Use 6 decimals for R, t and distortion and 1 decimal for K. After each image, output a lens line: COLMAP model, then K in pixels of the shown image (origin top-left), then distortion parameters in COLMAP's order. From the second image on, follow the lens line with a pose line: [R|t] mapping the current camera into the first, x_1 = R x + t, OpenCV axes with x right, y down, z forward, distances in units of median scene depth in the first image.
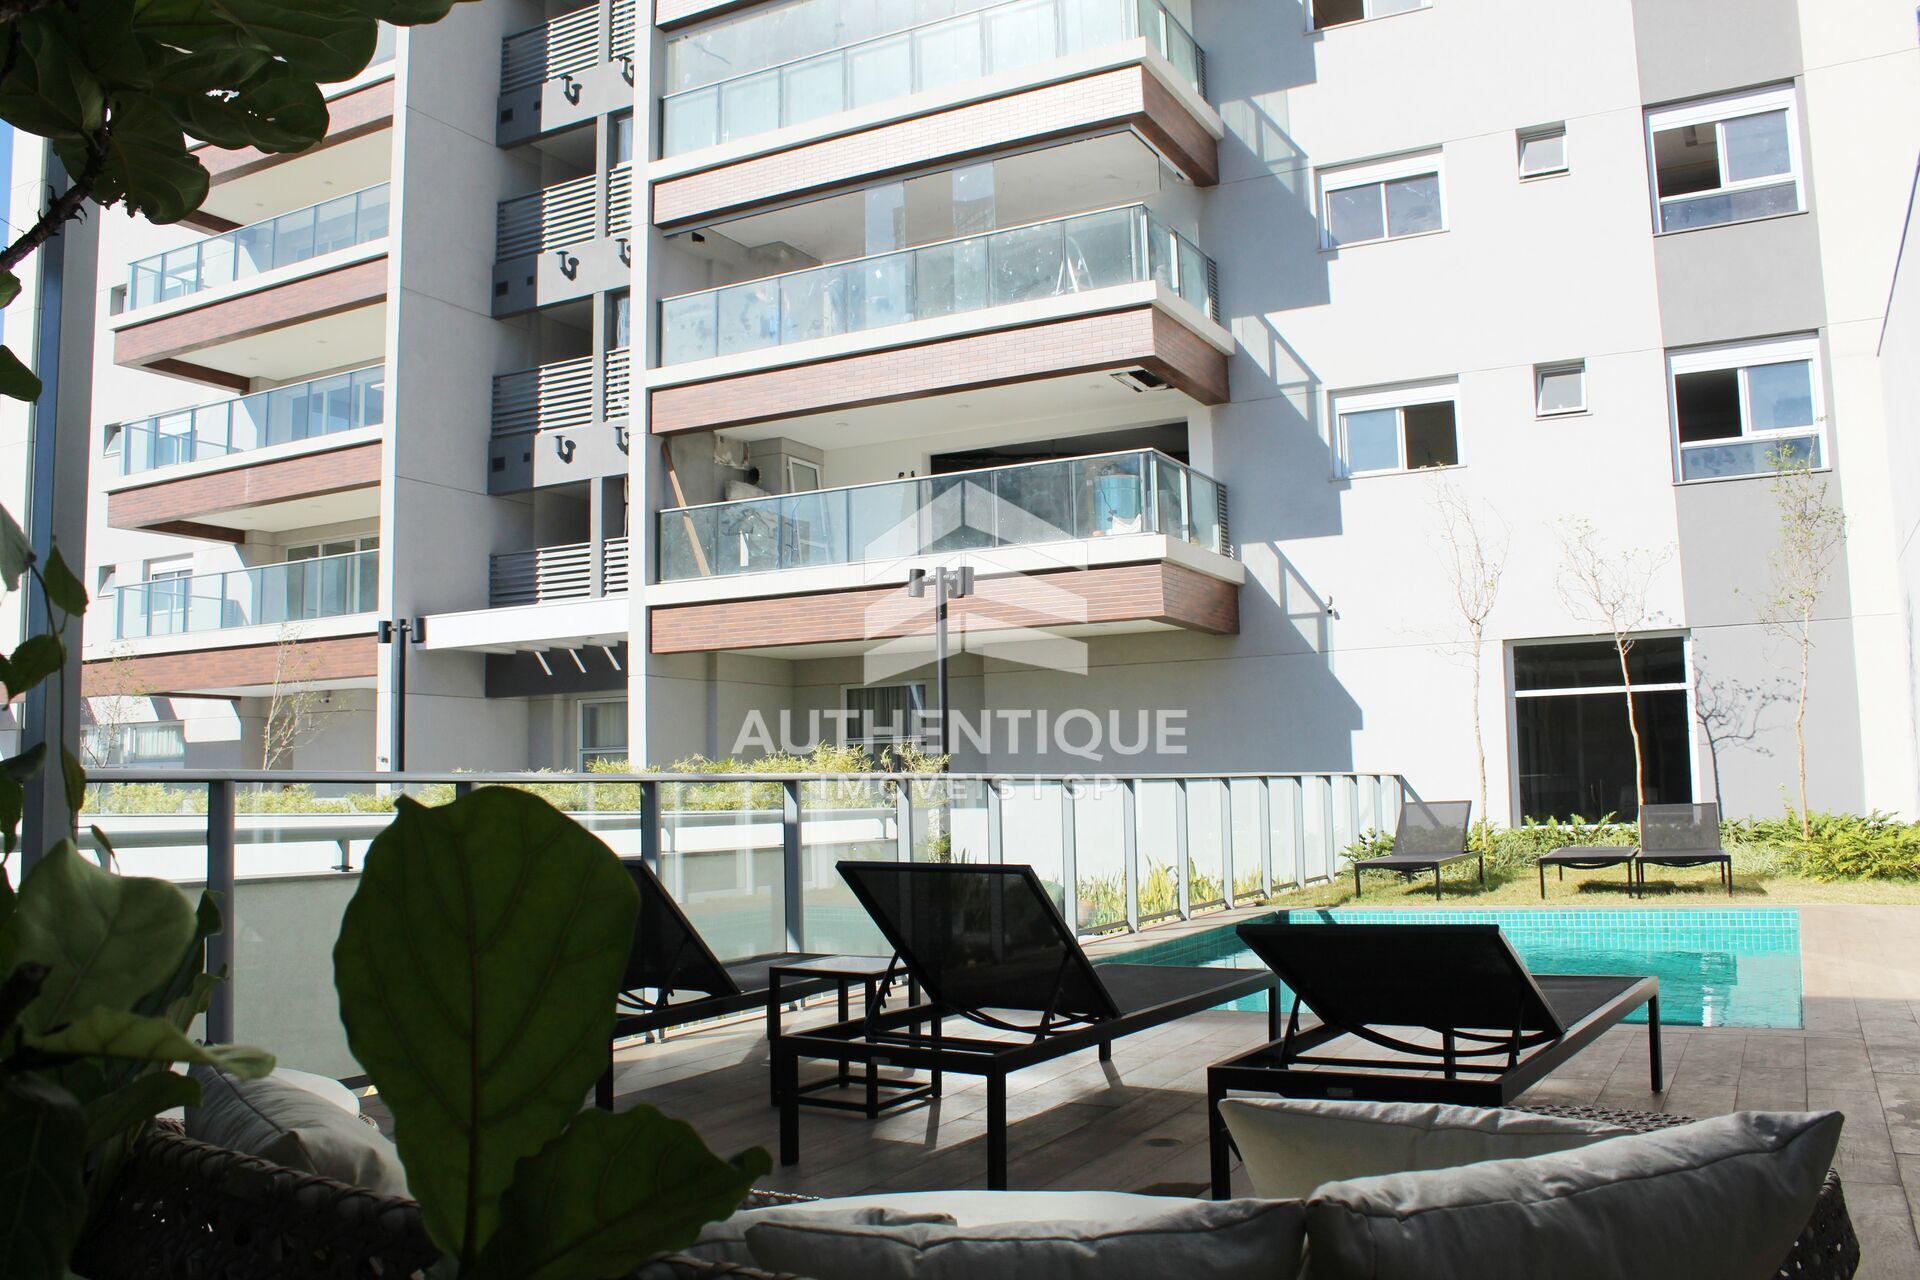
lens RADIAL K [[1614.1, 0, 952.7], [0, 1614.1, 633.1], [0, 0, 1]] dist [-0.167955, 0.155520]
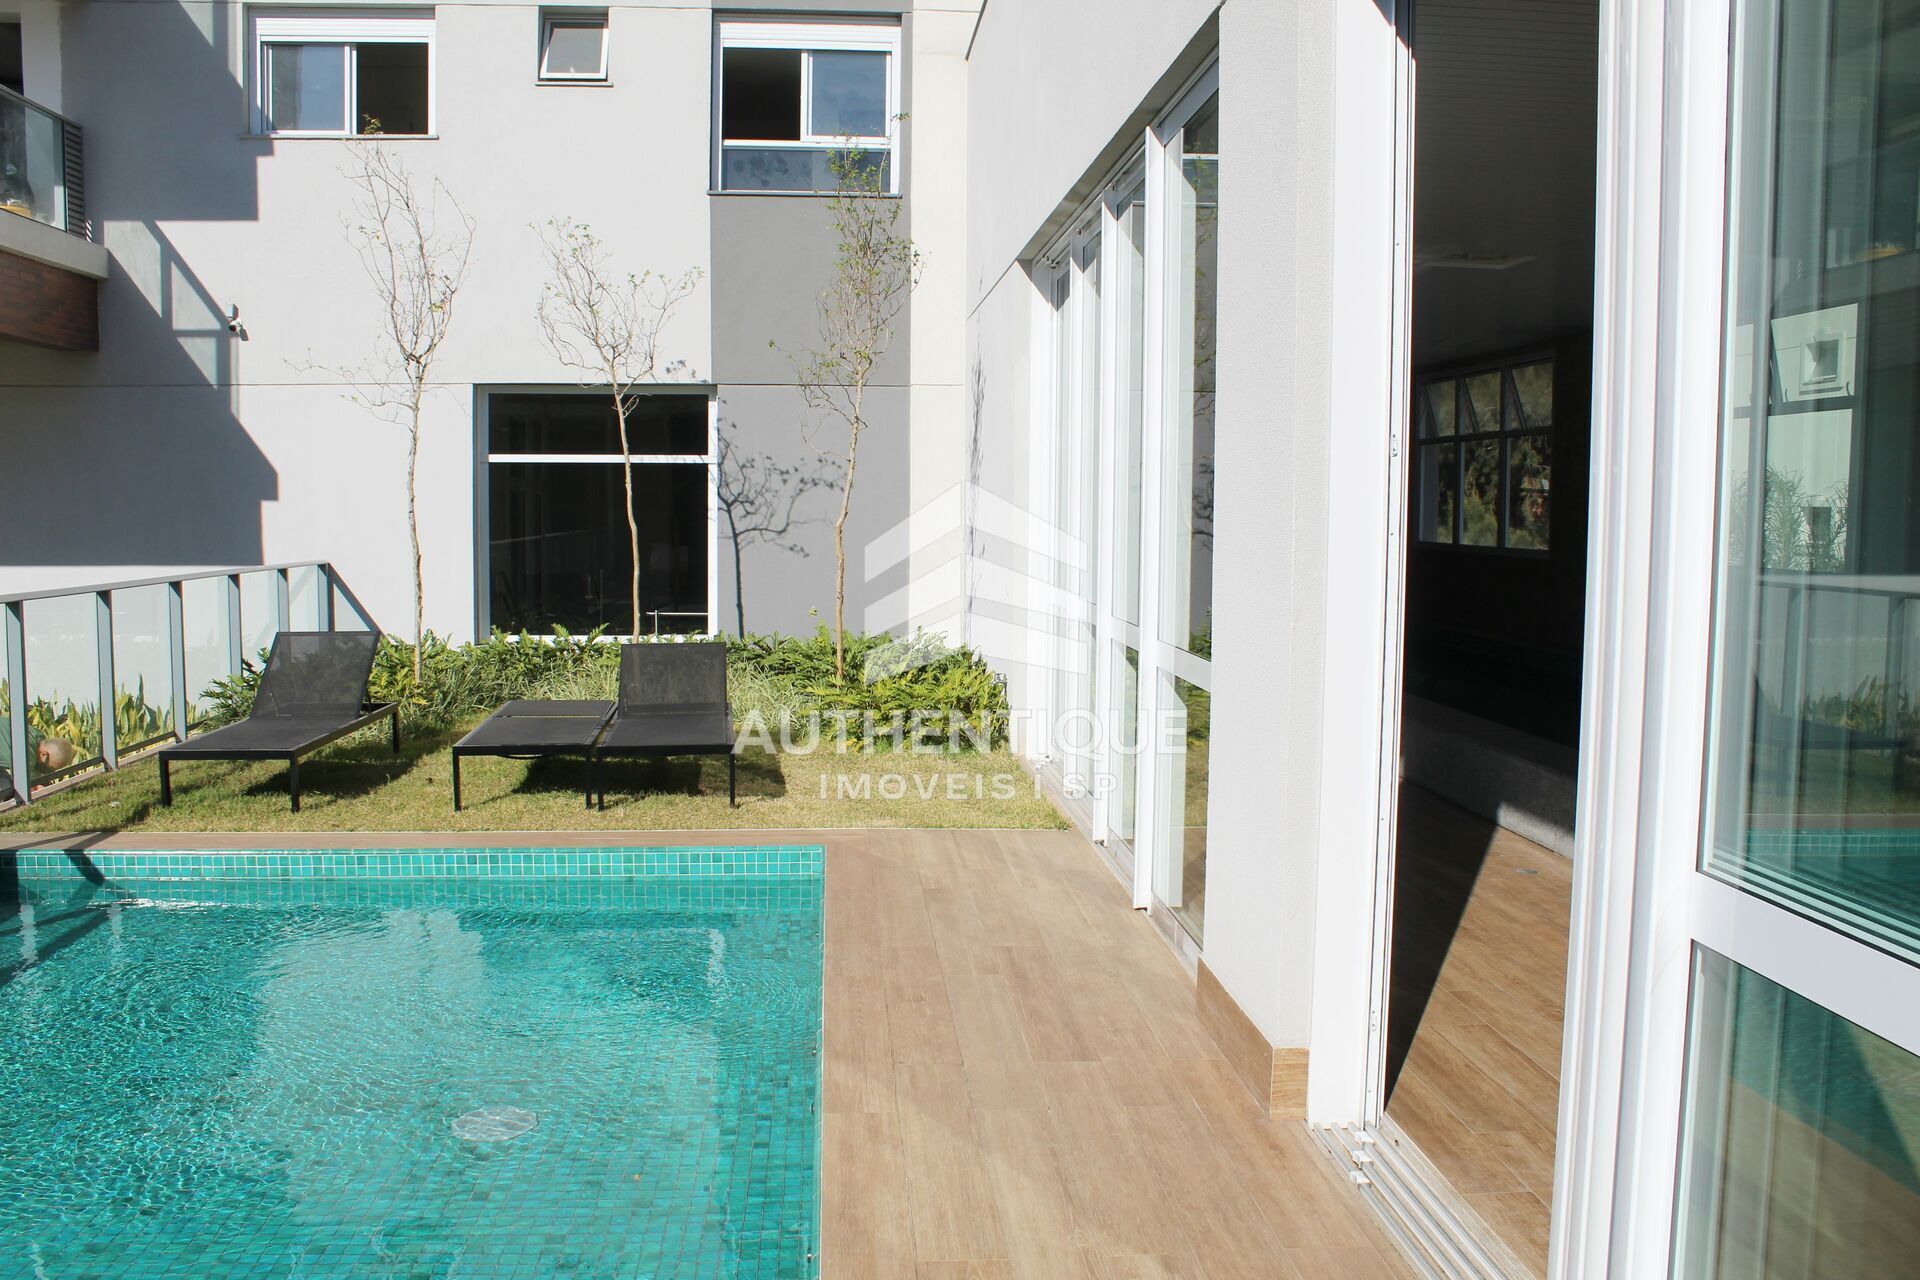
lens RADIAL K [[1614.1, 0, 962.7], [0, 1614.1, 625.7], [0, 0, 1]] dist [-0.167955, 0.155520]
pose [[0.839456, -0.014703, 0.543229, 0.146322], [-0.077133, 0.986289, 0.145890, -0.010738], [-0.537926, -0.164369, 0.826812, 0.272518]]
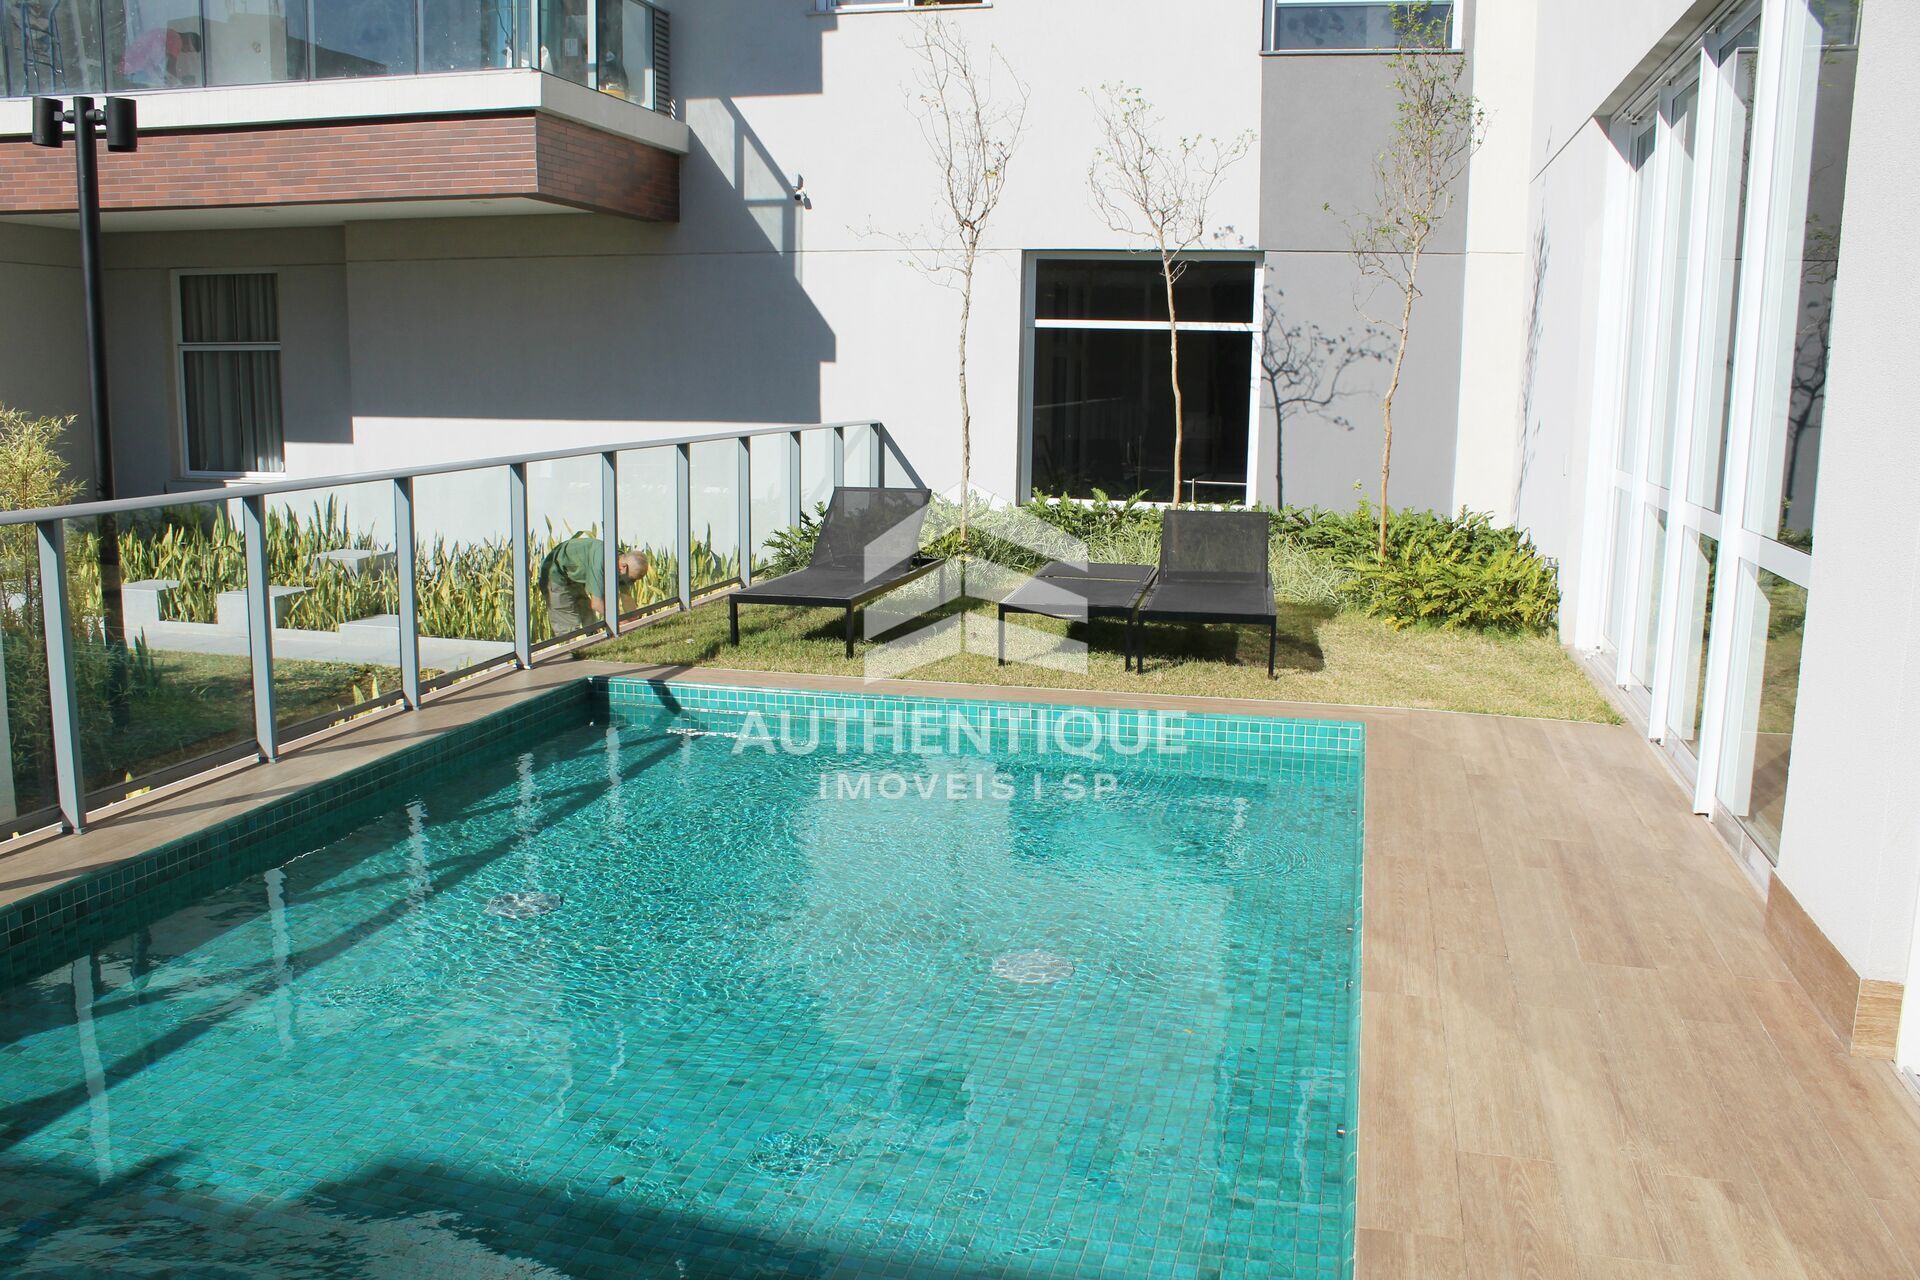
lens RADIAL K [[1614.1, 0, 955.4], [0, 1614.1, 630.0], [0, 0, 1]] dist [-0.167955, 0.155520]
pose [[0.969645, -0.003929, 0.244487, 0.141110], [-0.058813, 0.966769, 0.248794, -0.008864], [-0.237340, -0.255620, 0.937192, 0.276614]]
